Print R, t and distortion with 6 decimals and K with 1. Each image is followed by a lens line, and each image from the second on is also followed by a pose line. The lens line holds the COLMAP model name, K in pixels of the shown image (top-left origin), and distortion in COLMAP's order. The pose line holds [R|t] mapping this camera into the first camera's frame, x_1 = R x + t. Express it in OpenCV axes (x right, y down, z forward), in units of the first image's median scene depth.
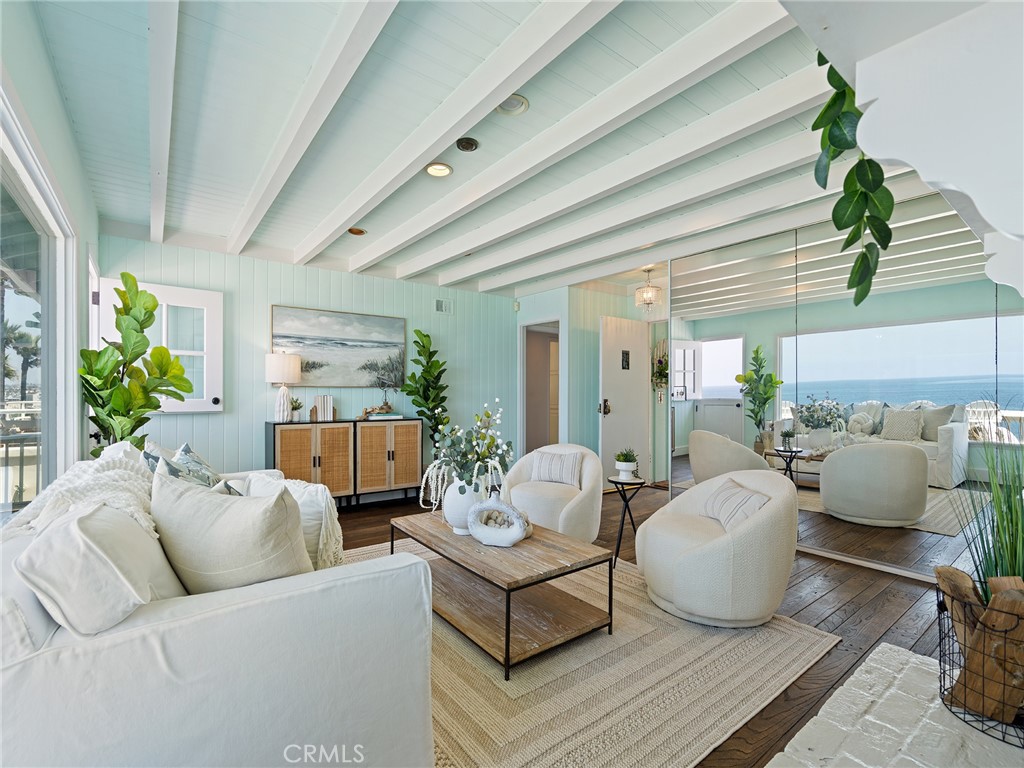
lens RADIAL K [[470.5, 0, 502.6], [0, 470.5, 391.7], [0, 0, 1]] dist [-0.002015, 0.000280]
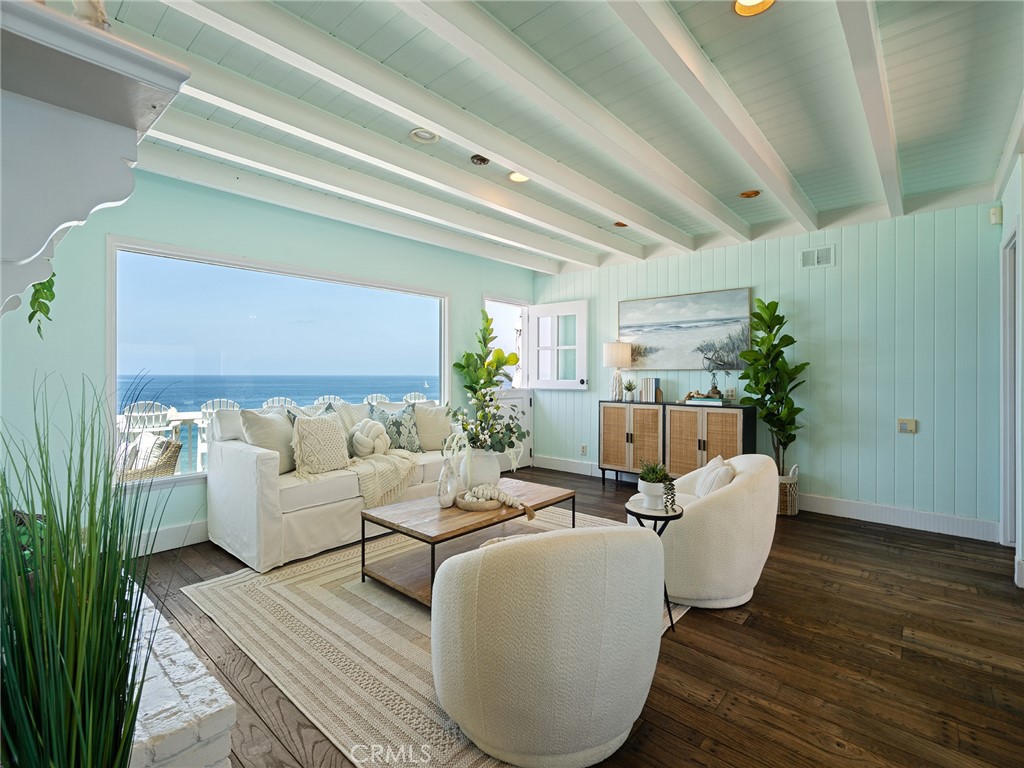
lens RADIAL K [[470.5, 0, 508.6], [0, 470.5, 381.8], [0, 0, 1]] dist [-0.002015, 0.000280]
pose [[0.201721, 0.015808, -0.979315, 0.601677], [0.004676, 0.999843, 0.017103, -0.003977], [0.979432, -0.008030, 0.201615, 0.470034]]
